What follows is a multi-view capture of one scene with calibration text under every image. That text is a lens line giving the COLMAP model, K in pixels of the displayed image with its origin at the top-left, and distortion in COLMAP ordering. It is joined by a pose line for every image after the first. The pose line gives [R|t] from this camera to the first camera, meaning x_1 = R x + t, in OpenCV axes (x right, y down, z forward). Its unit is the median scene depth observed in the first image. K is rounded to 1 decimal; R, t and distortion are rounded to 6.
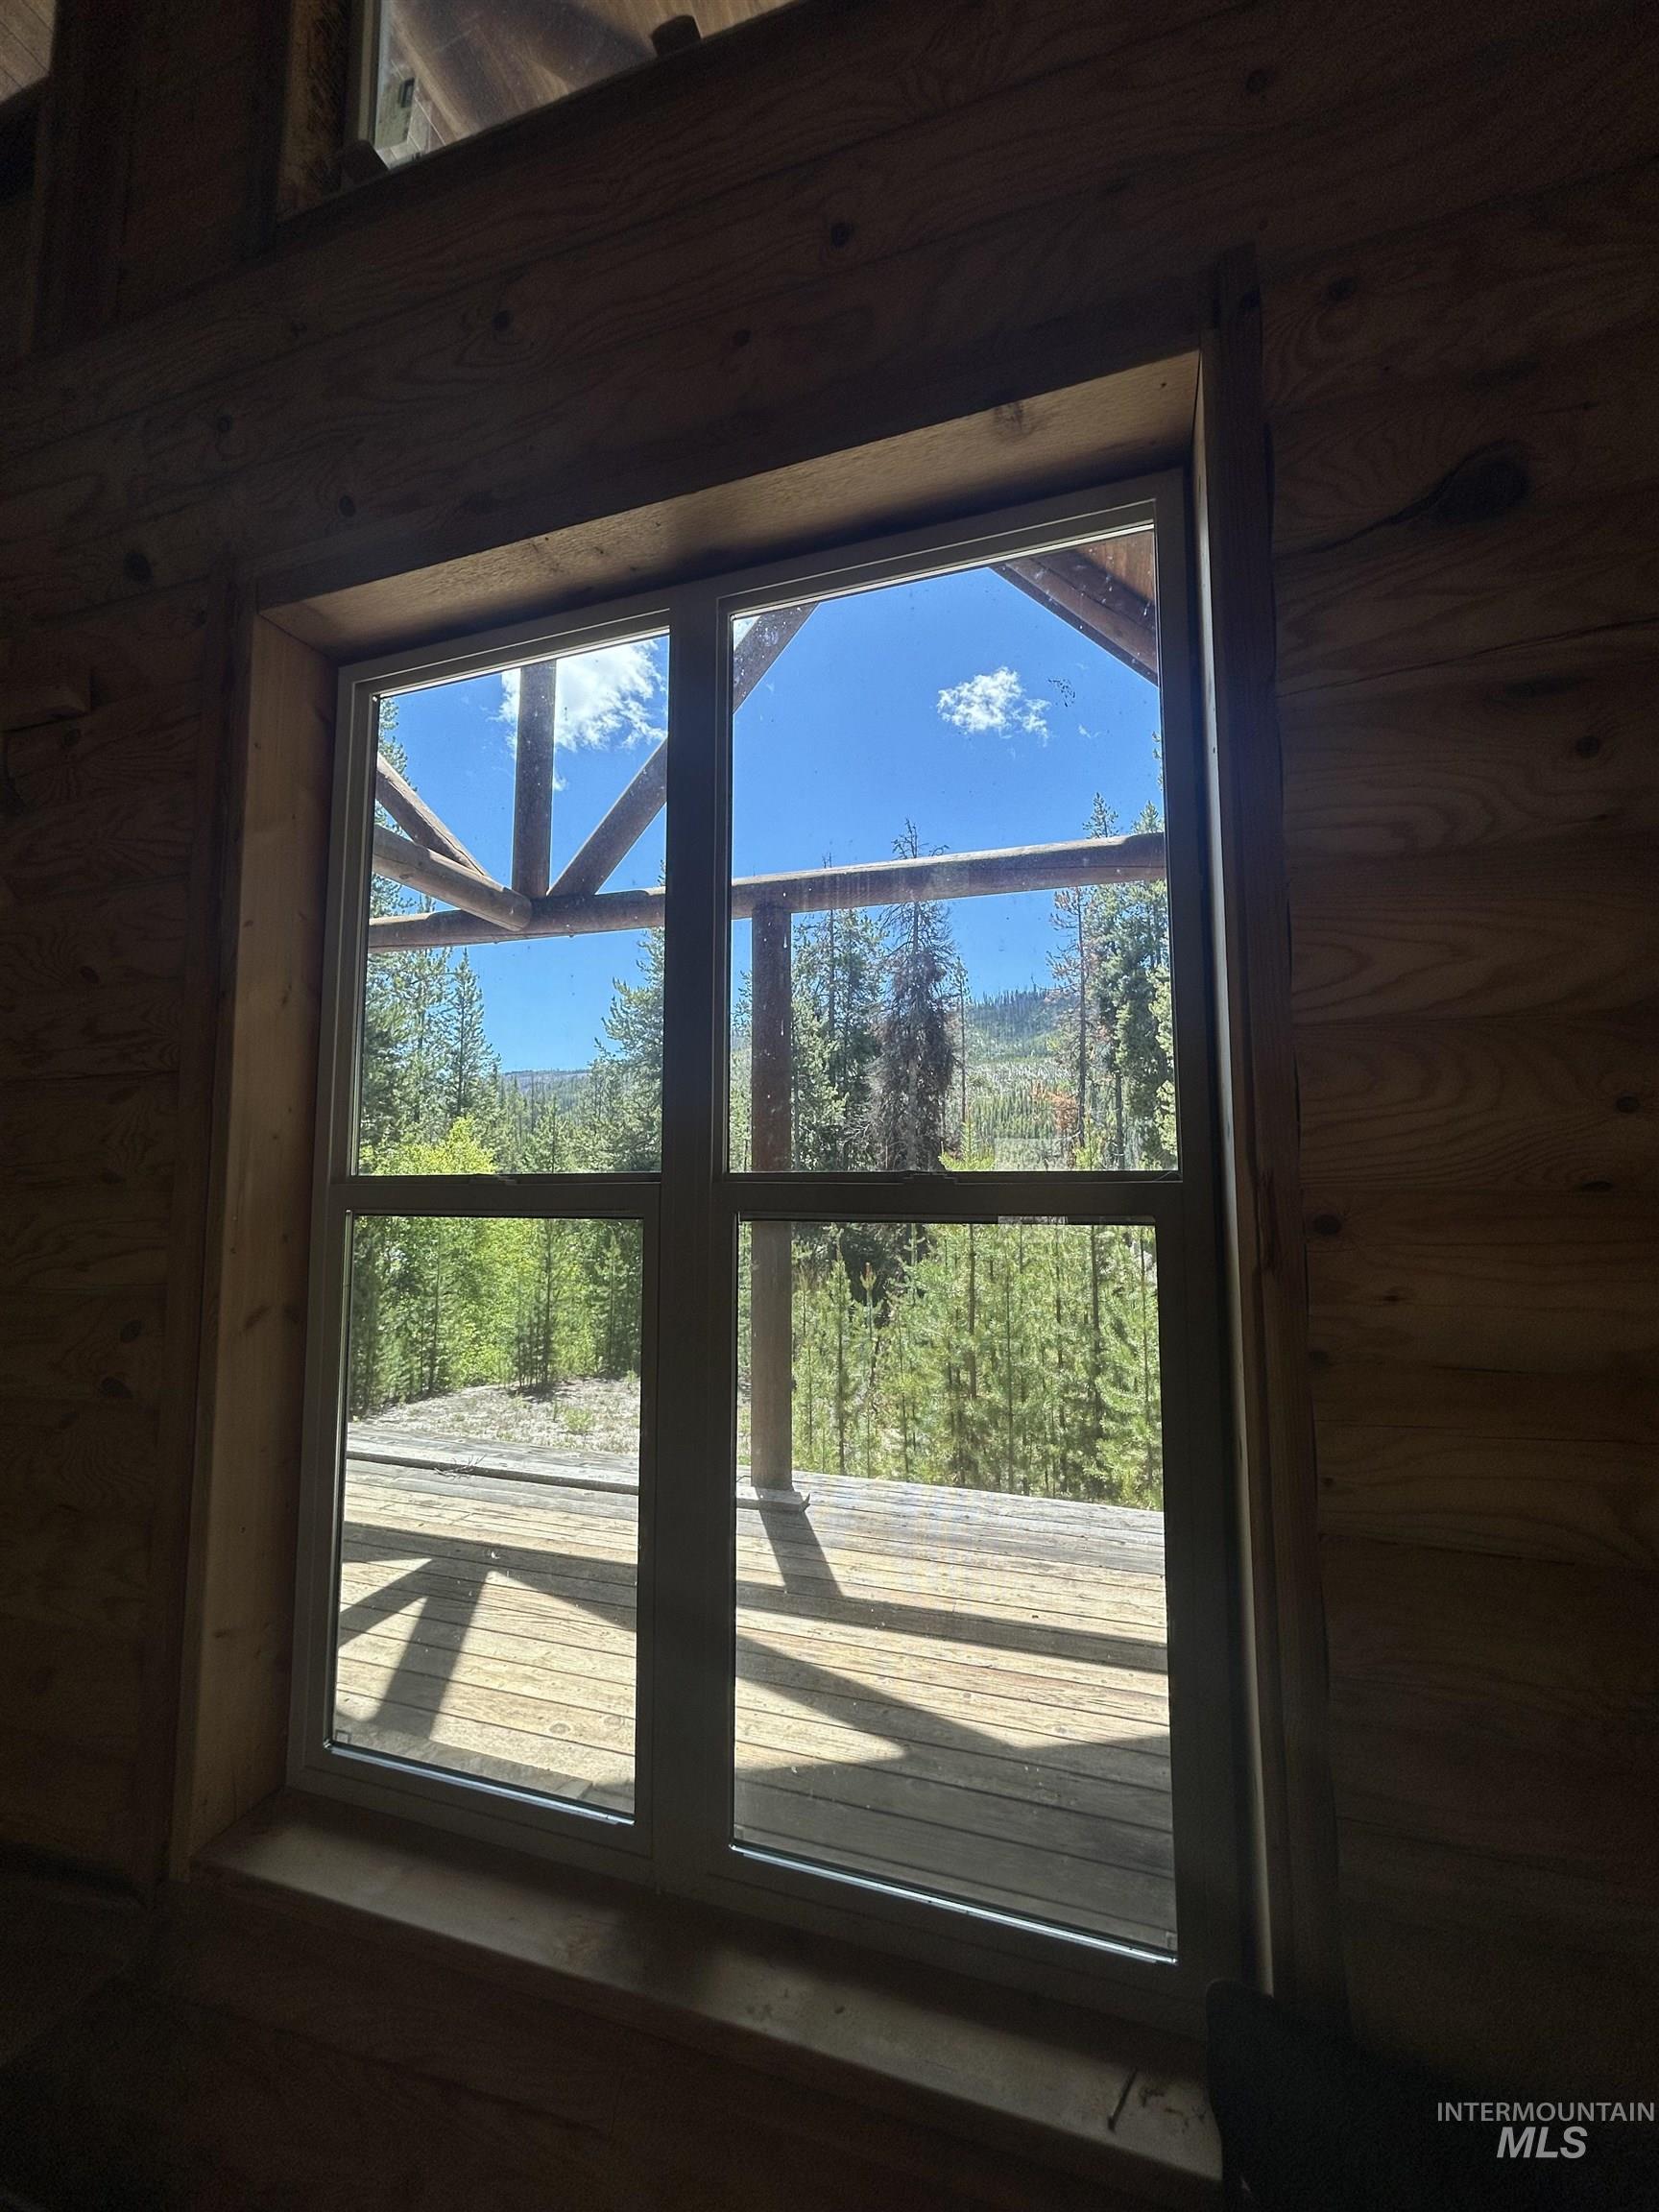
lens RADIAL K [[895.2, 0, 826.3], [0, 895.2, 1120.9], [0, 0, 1]] dist [-0.005508, 0.001209]
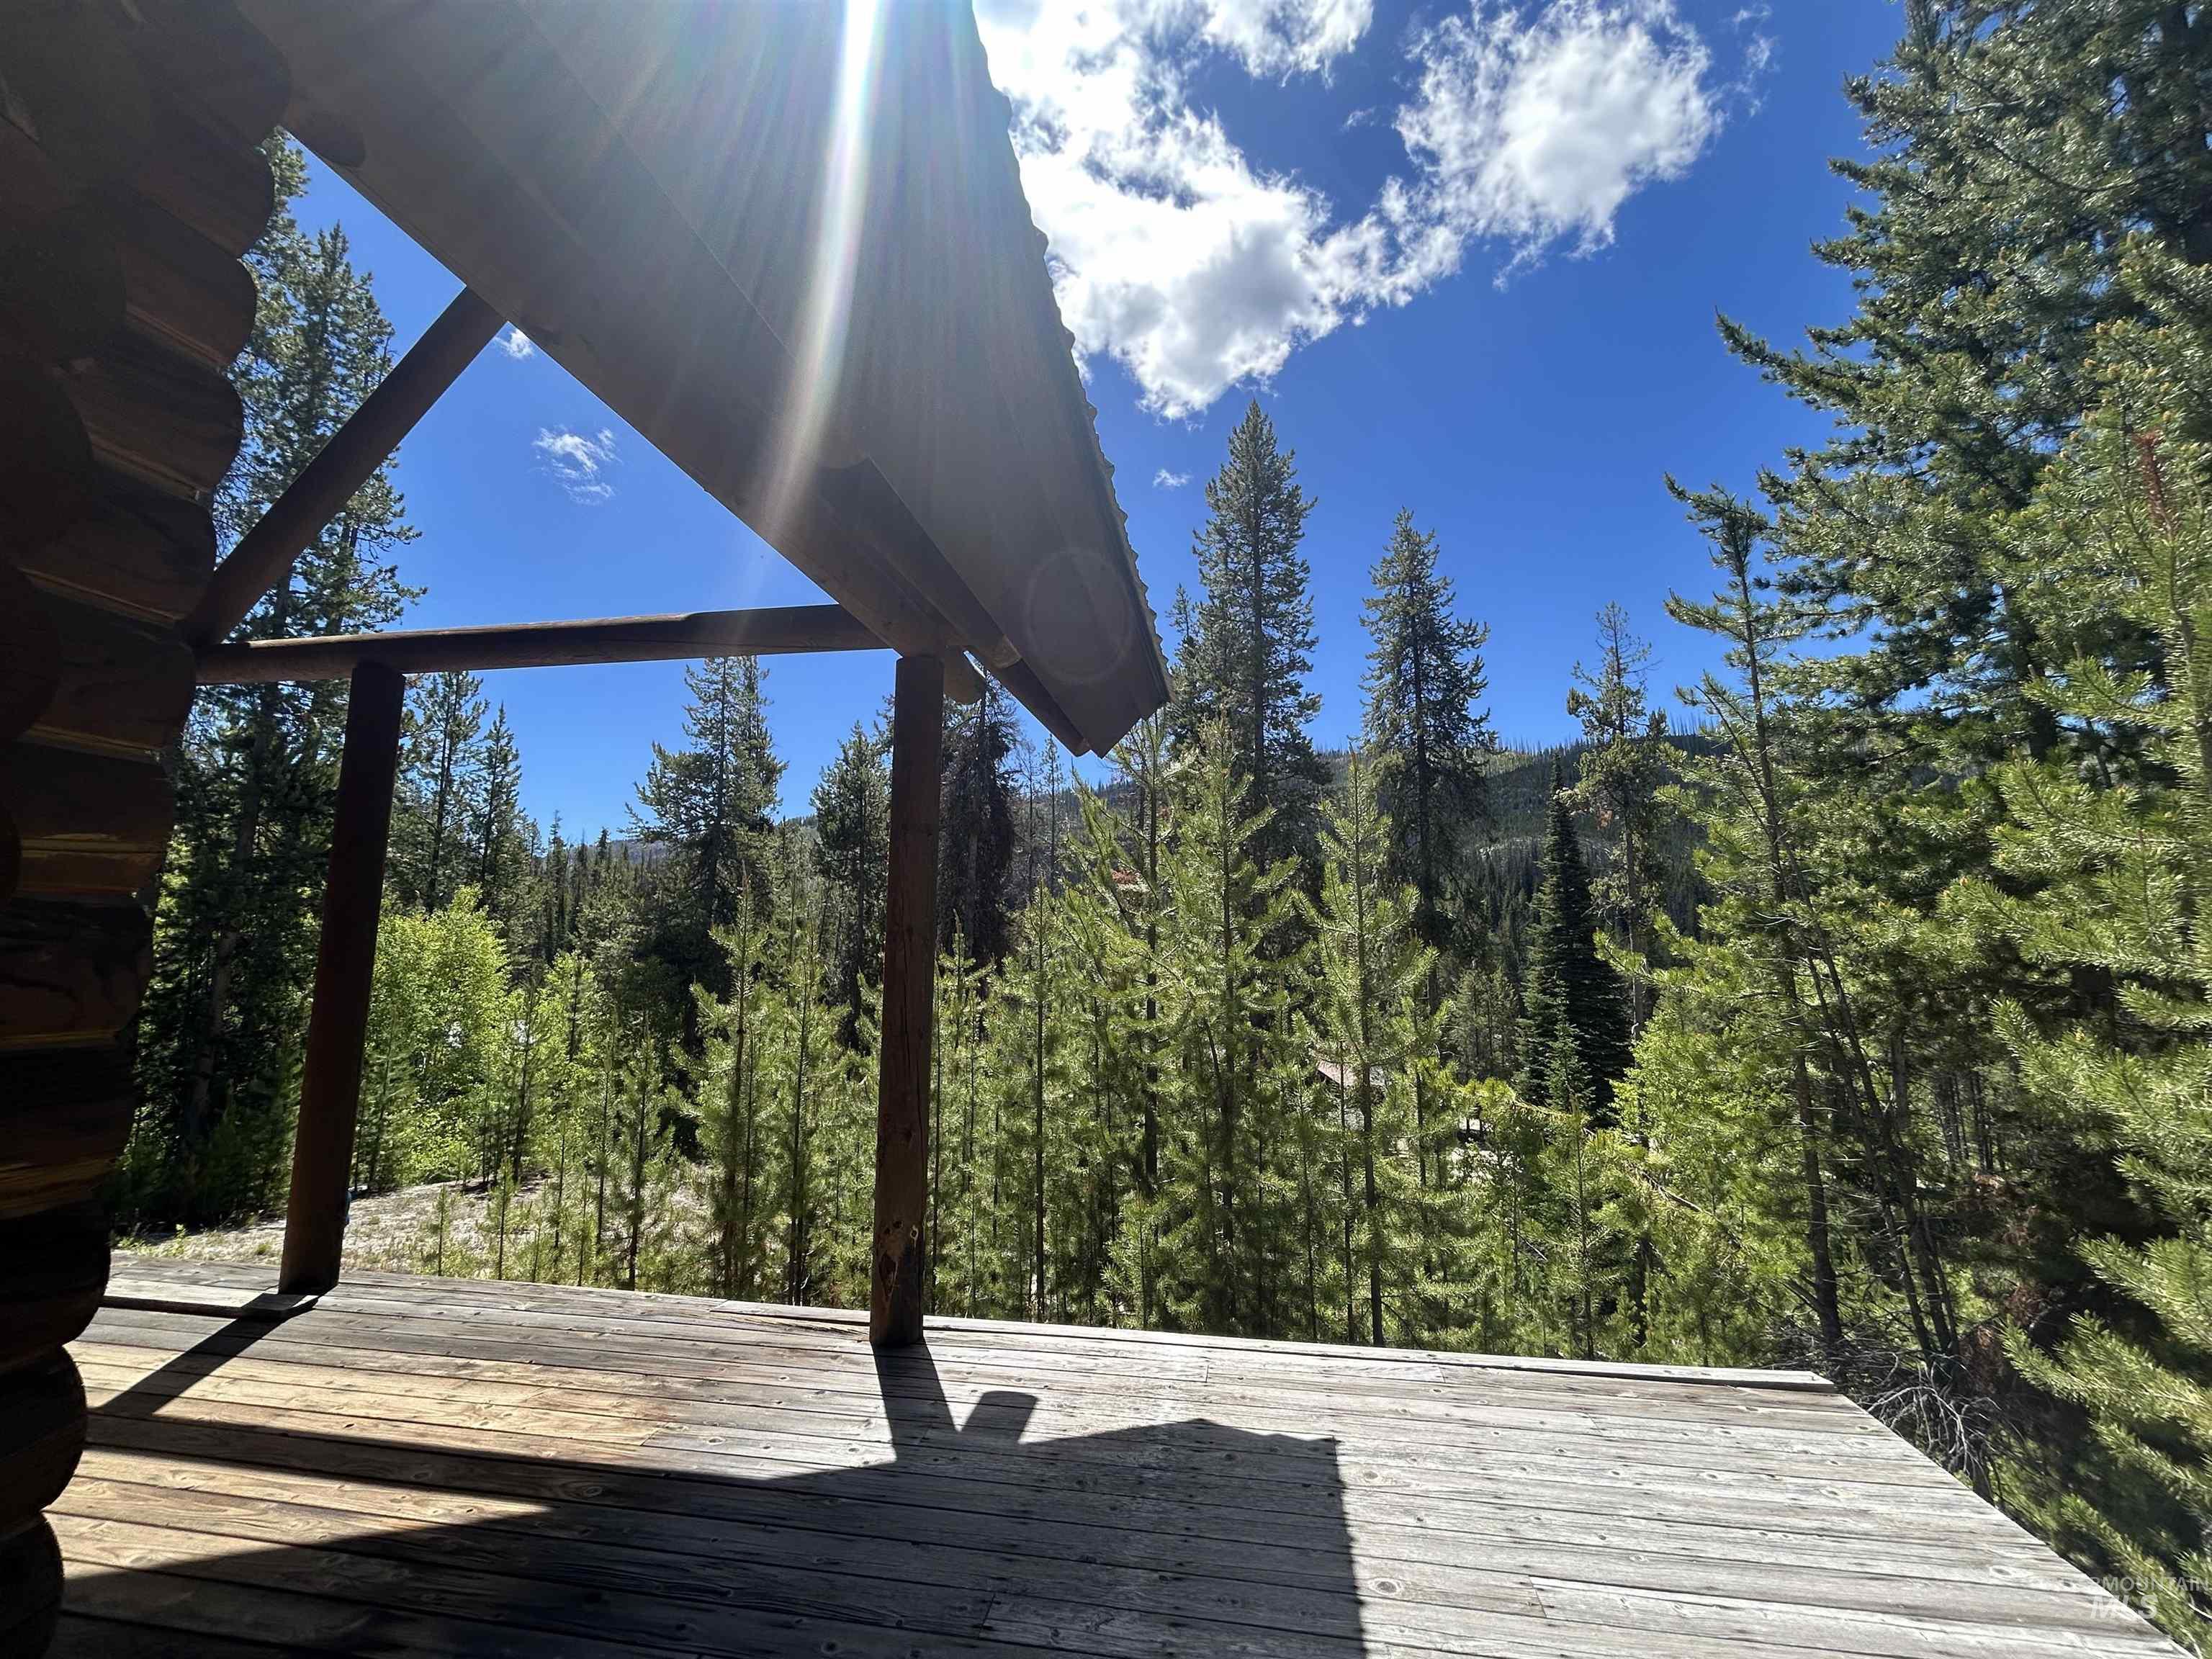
lens RADIAL K [[895.2, 0, 1108.5], [0, 895.2, 834.9], [0, 0, 1]] dist [-0.005508, 0.001209]
pose [[0.989334, 0.021320, 0.144095, 0.148113], [-0.011546, 0.997596, -0.068329, -0.000966], [-0.145206, 0.065937, 0.987202, -0.012466]]
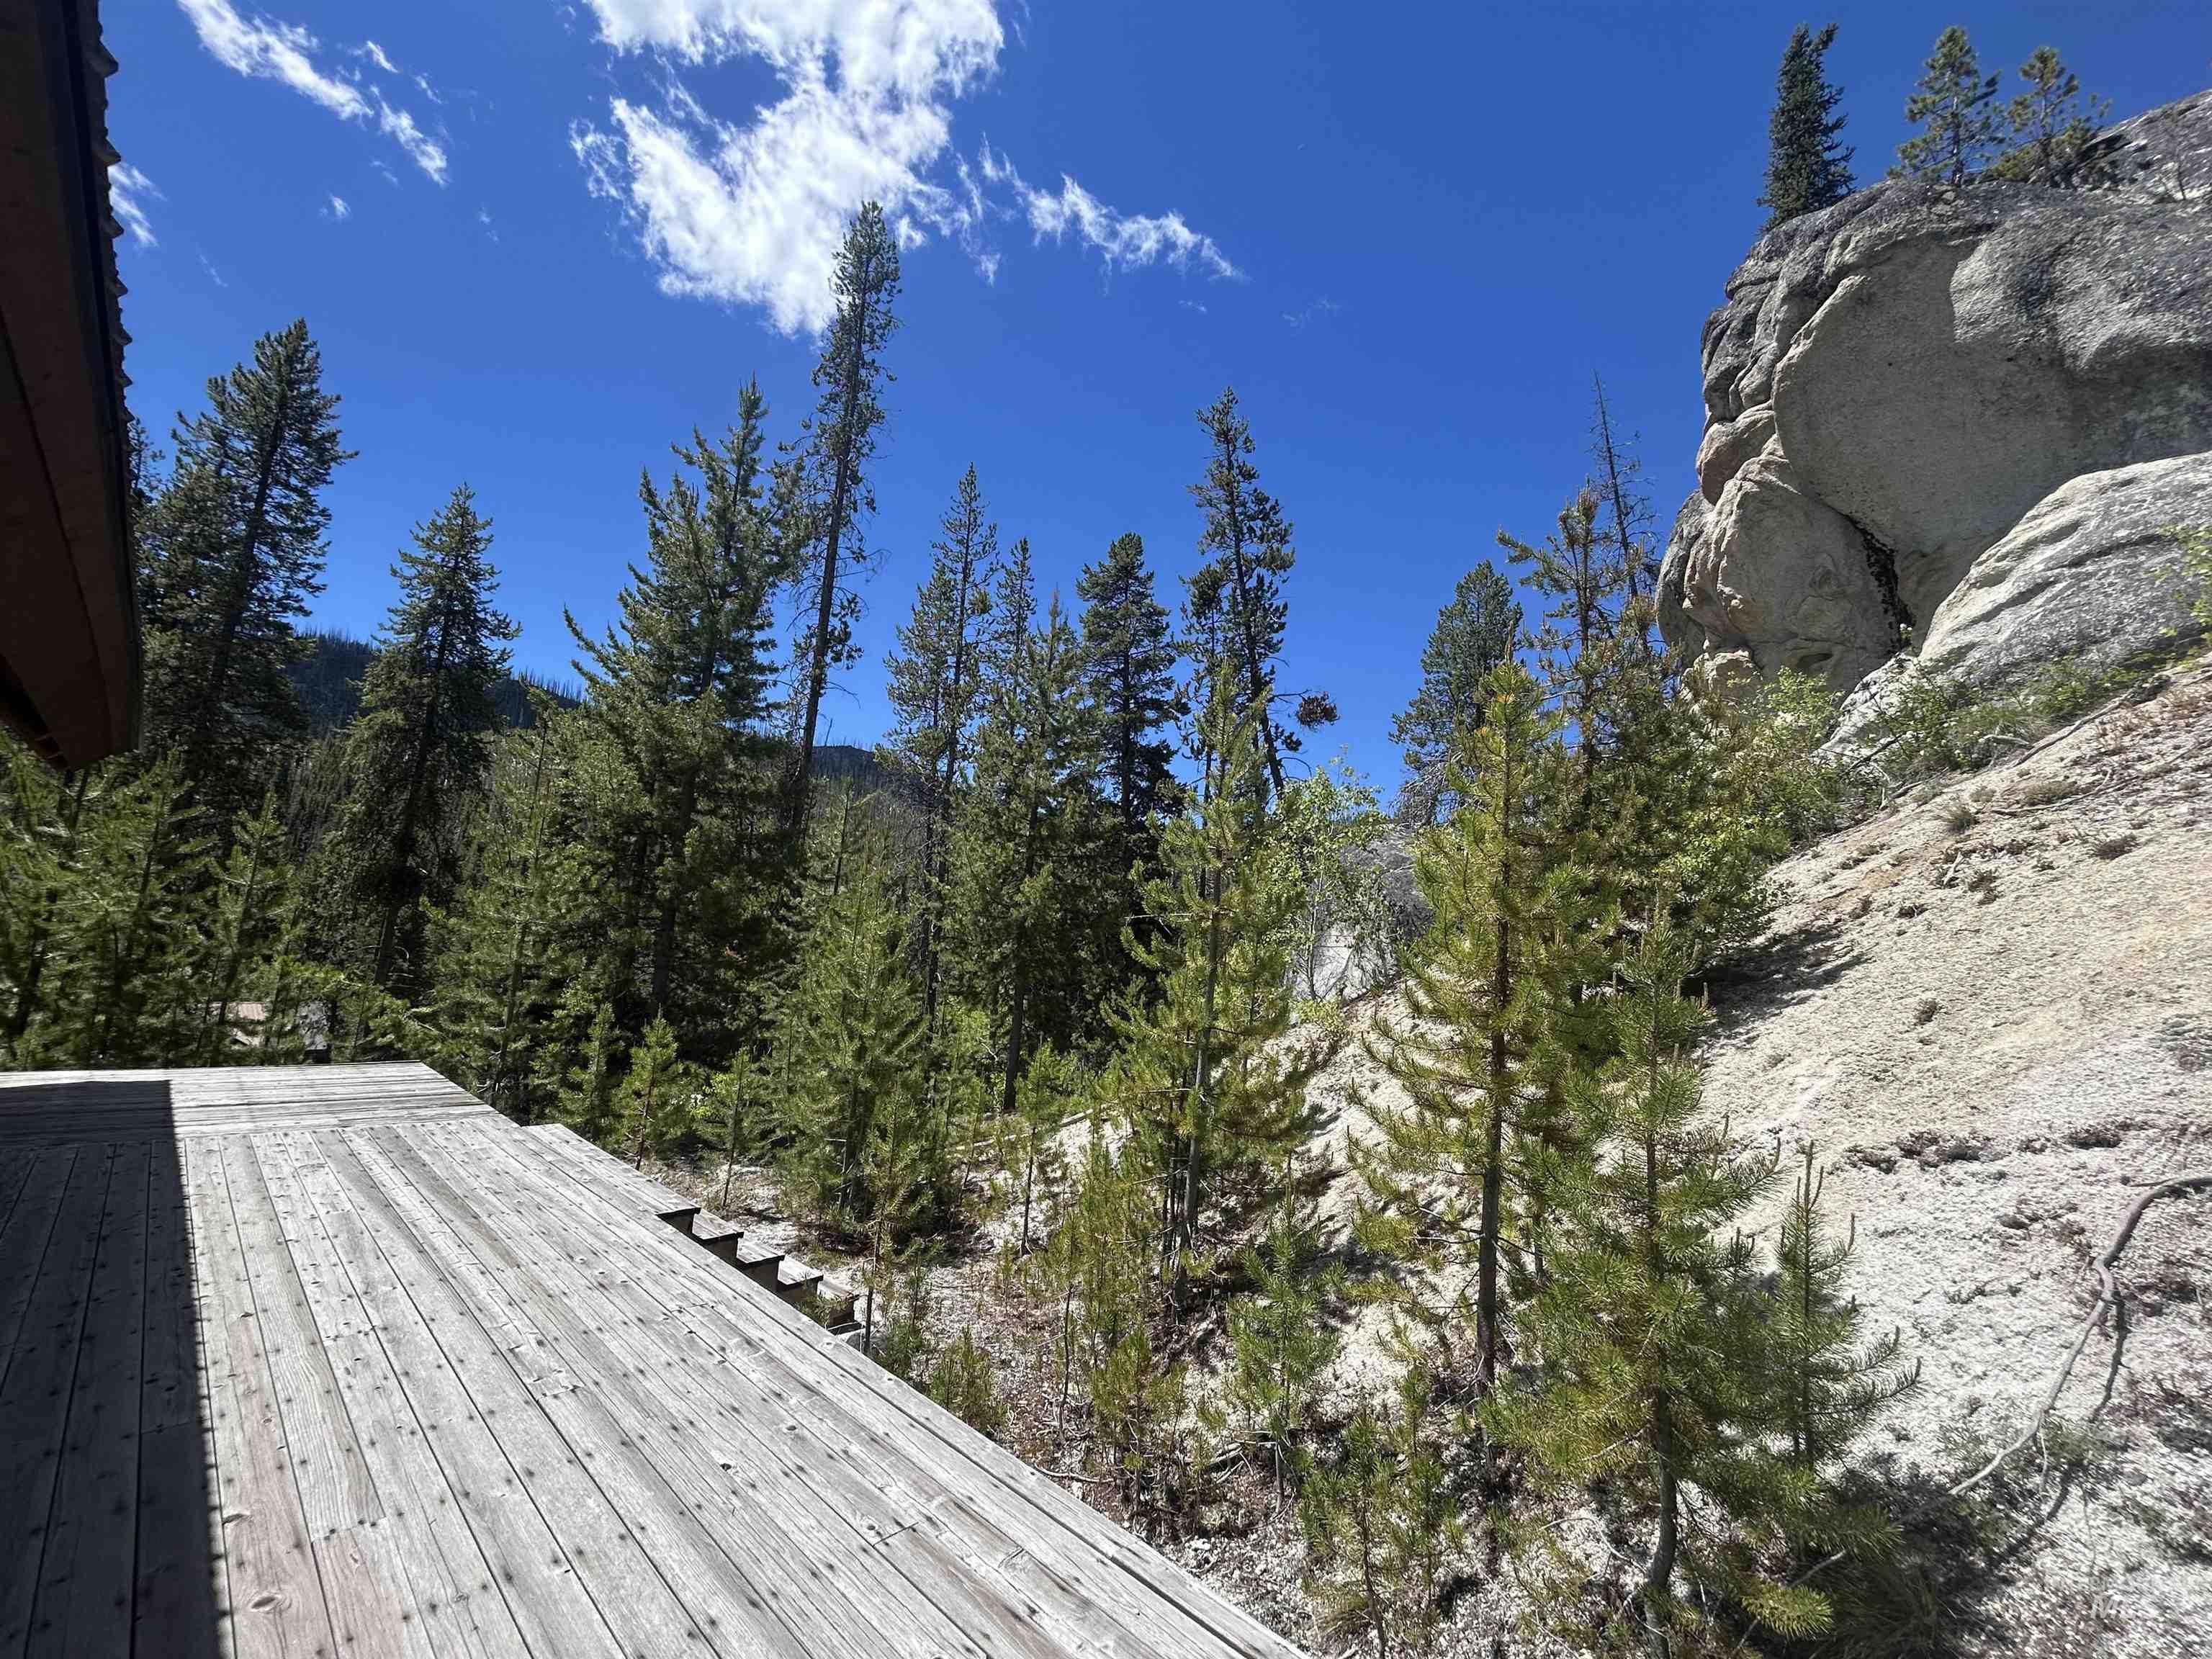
lens RADIAL K [[895.2, 0, 1101.4], [0, 895.2, 834.3], [0, 0, 1]] dist [-0.005508, 0.001209]
pose [[0.424379, 0.167414, 0.889873, 0.030302], [-0.135520, 0.983434, -0.120387, -0.020704], [-0.895286, -0.069506, 0.440037, -0.358541]]
